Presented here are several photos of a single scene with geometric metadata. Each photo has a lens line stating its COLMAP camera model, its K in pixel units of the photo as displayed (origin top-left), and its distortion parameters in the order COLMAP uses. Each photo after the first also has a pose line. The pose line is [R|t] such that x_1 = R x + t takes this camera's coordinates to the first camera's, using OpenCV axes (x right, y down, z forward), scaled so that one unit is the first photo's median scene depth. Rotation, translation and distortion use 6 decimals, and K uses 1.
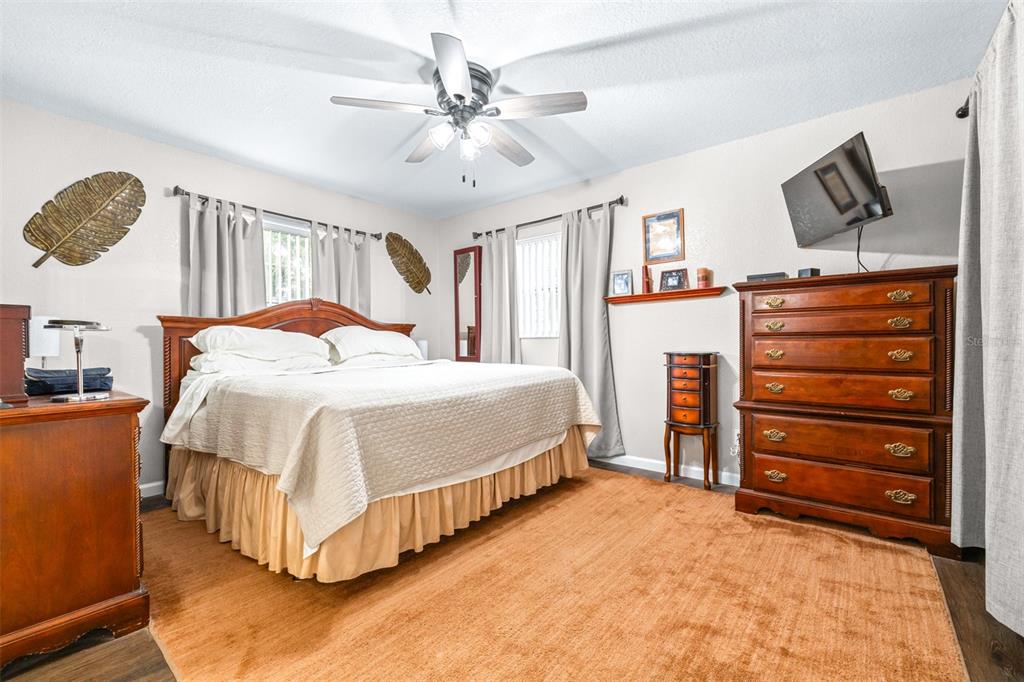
lens RADIAL K [[435.0, 0, 512.0], [0, 435.0, 341.0], [0, 0, 1]] dist [0.000651, -0.000860]
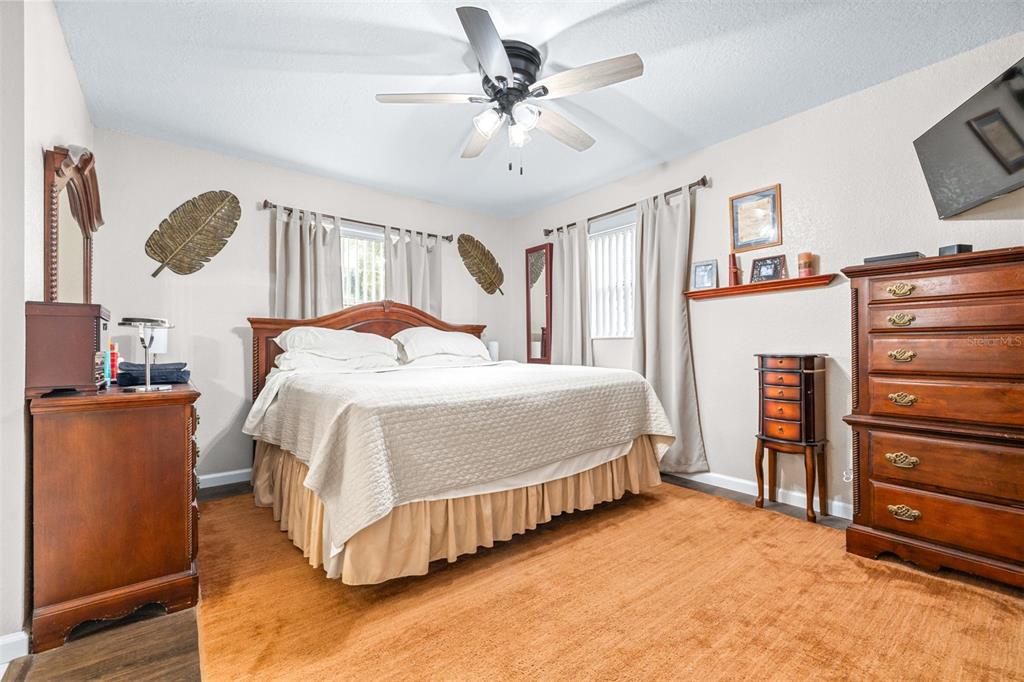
lens RADIAL K [[435.0, 0, 512.0], [0, 435.0, 341.0], [0, 0, 1]] dist [0.000651, -0.000860]
pose [[0.974989, -0.001041, -0.222251, 0.098796], [-0.001309, 0.999945, -0.010425, 0.013176], [0.222250, 0.010455, 0.974934, 0.086060]]
